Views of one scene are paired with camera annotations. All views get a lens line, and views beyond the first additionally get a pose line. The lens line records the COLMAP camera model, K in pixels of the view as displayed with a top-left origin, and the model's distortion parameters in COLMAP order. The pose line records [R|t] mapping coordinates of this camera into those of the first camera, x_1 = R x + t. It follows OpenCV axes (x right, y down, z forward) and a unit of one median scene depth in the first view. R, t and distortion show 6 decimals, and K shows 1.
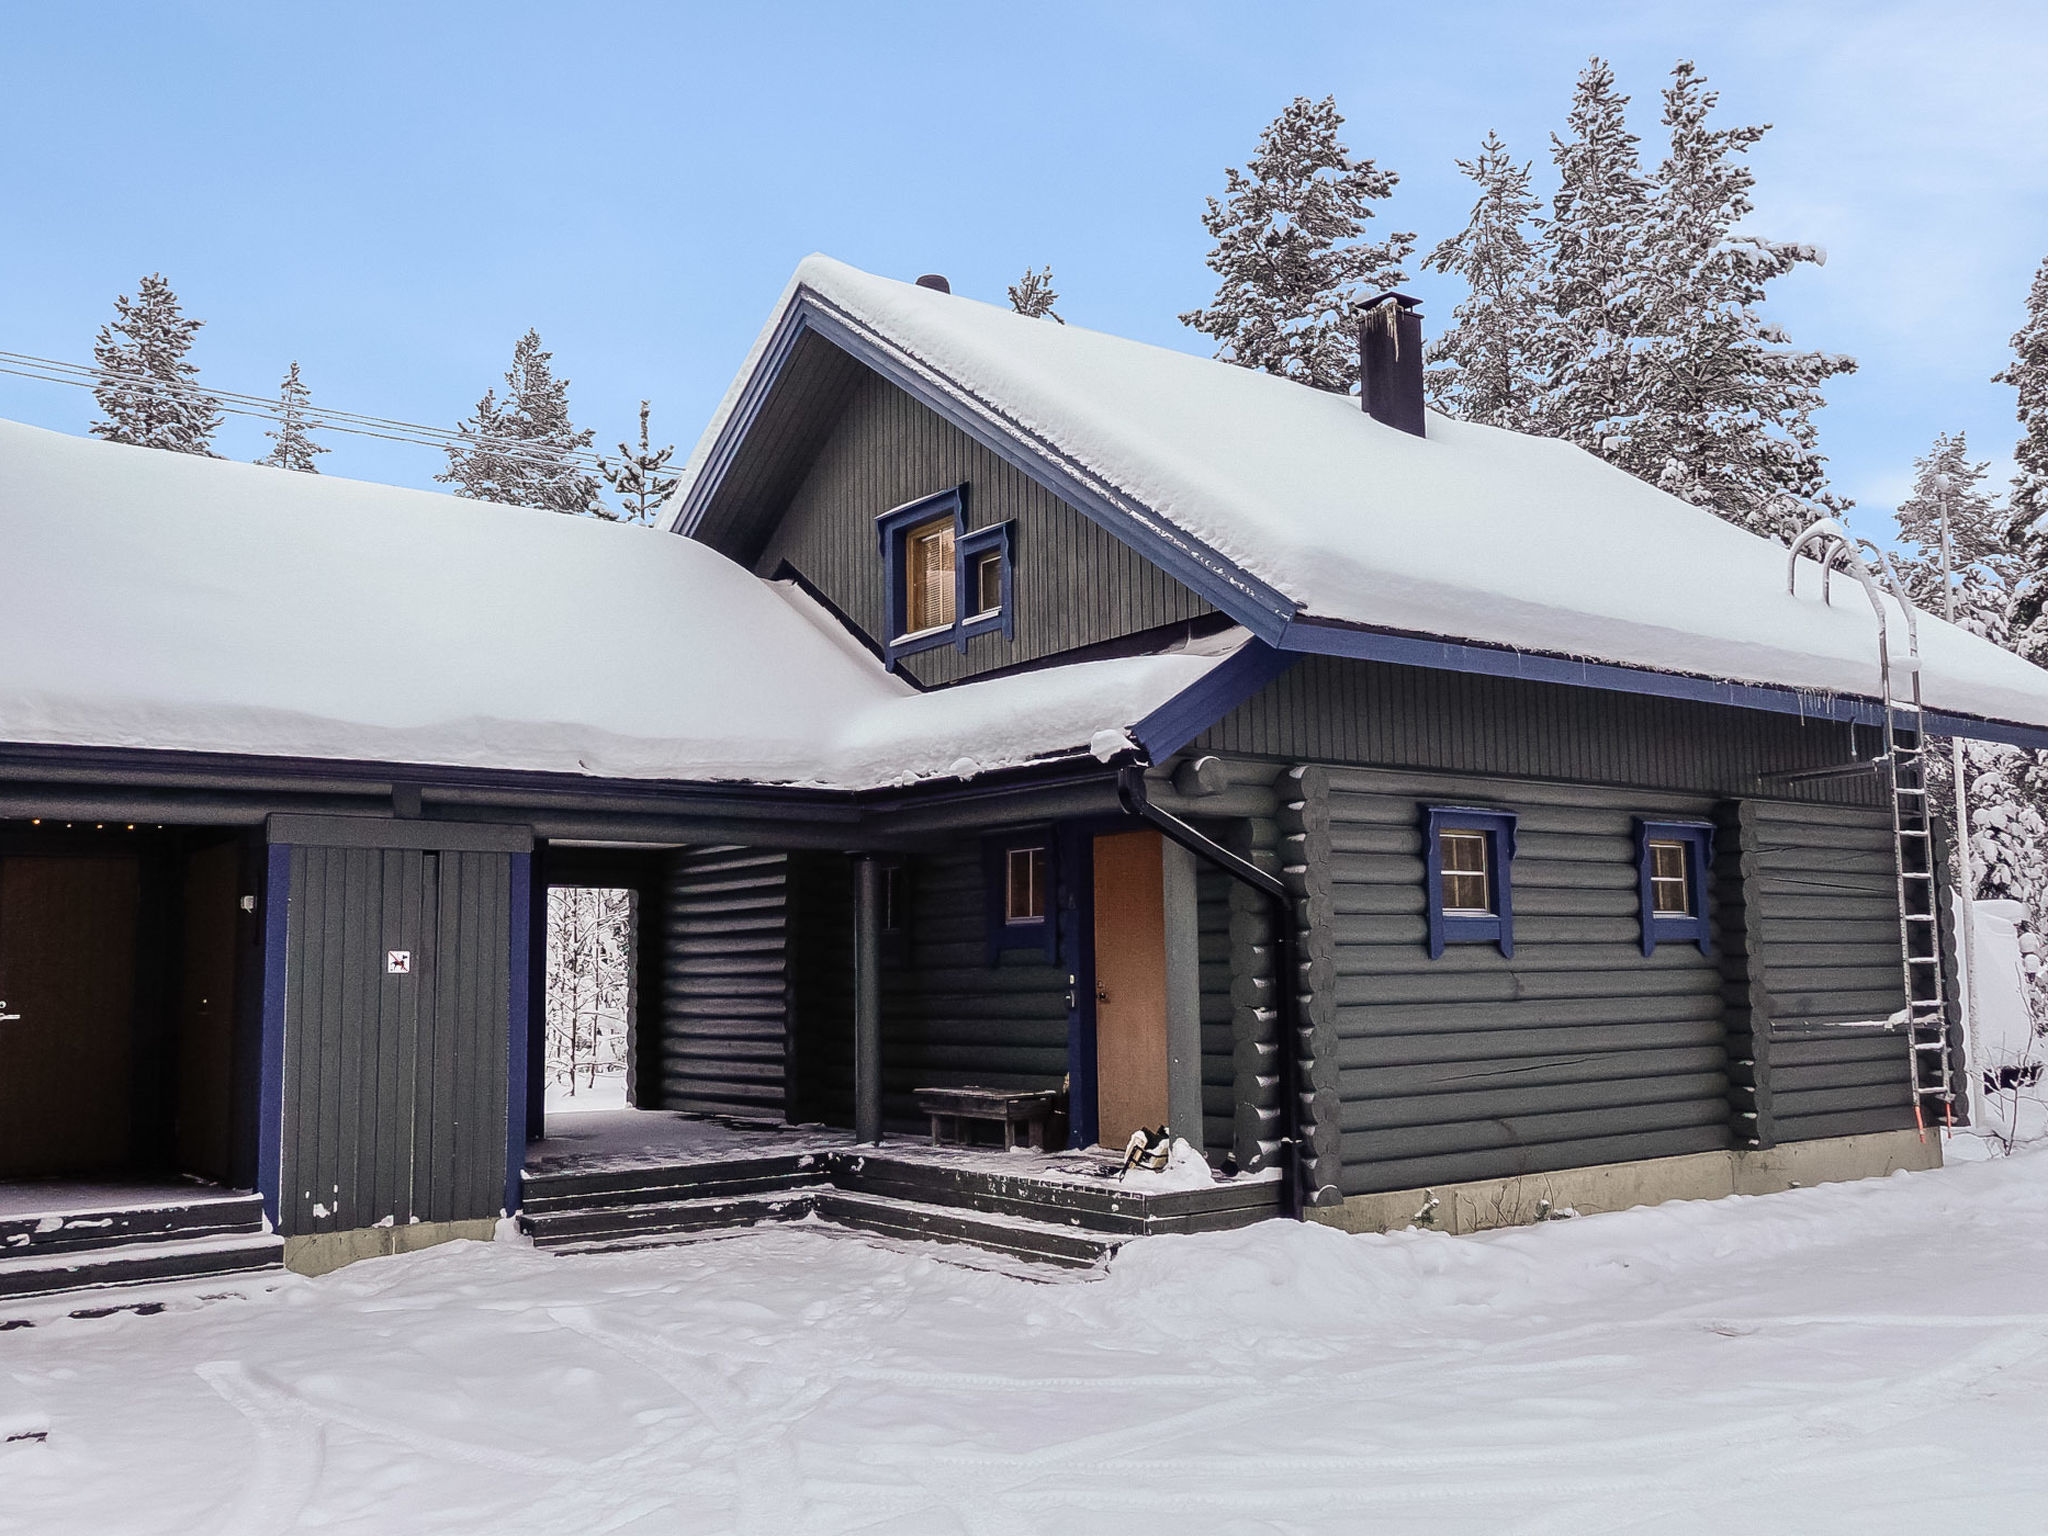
lens RADIAL K [[1849.2, 0, 1024.0], [0, 1849.2, 768.0], [0, 0, 1]] dist [-0.005177, -0.000808]
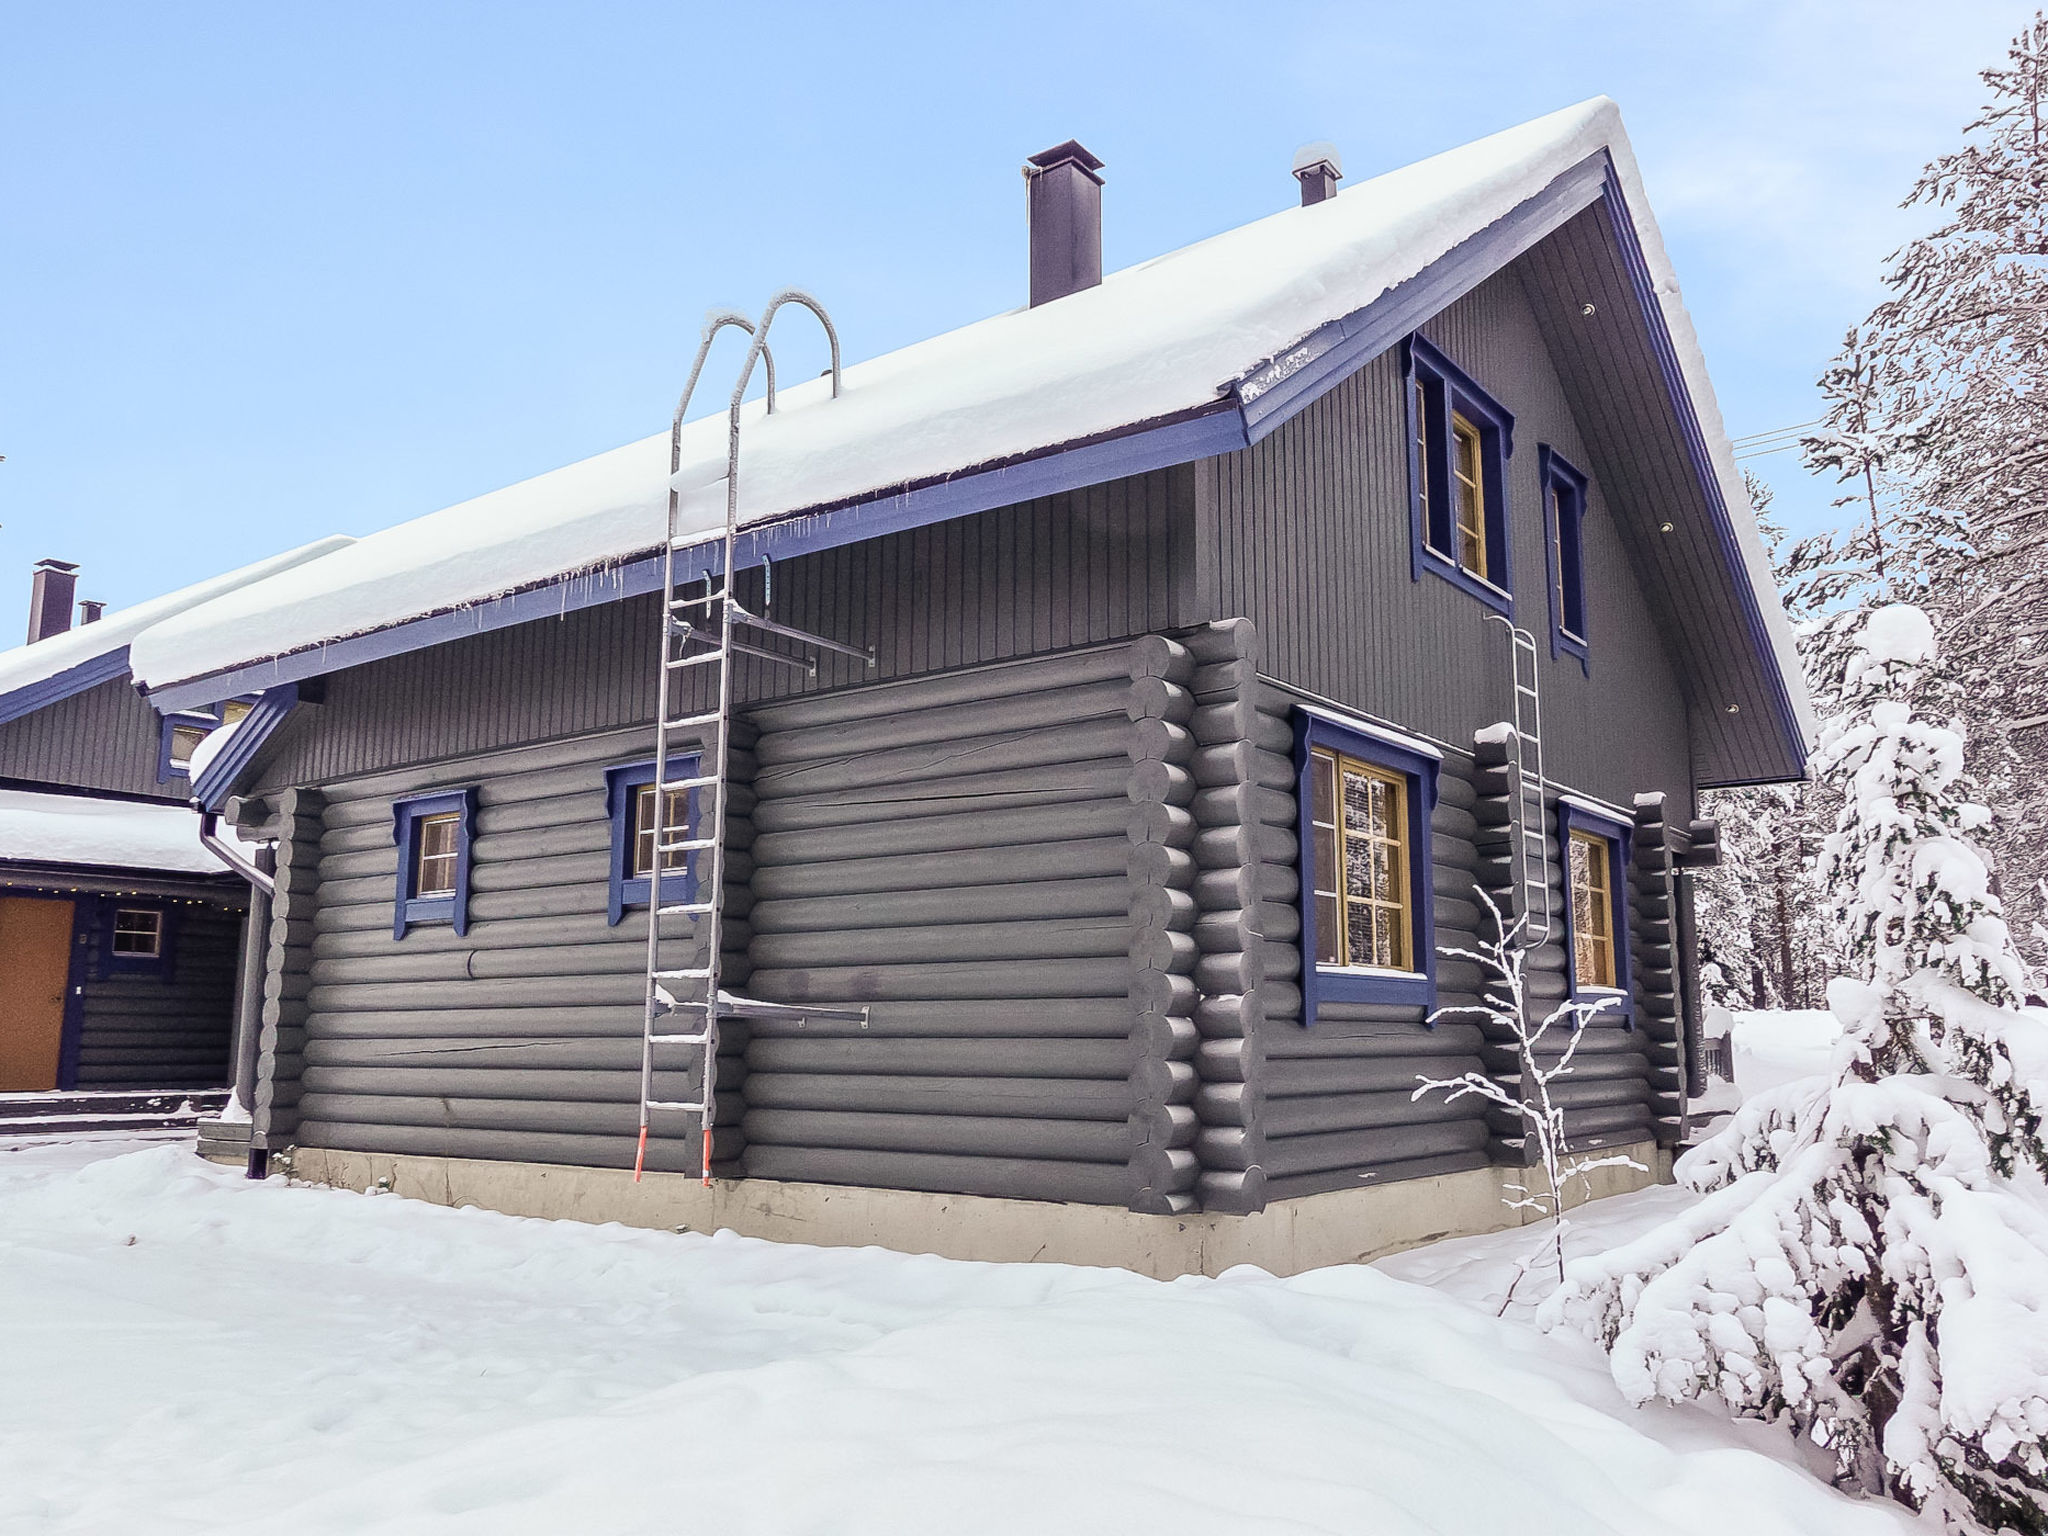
lens RADIAL K [[1595.3, 0, 1024.0], [0, 1595.3, 768.0], [0, 0, 1]] dist [0.004720, -0.000607]
pose [[0.285017, -0.154519, -0.945986, 1.129705], [0.096239, 0.986547, -0.132148, 0.150221], [0.953679, -0.053377, 0.296054, 0.999920]]
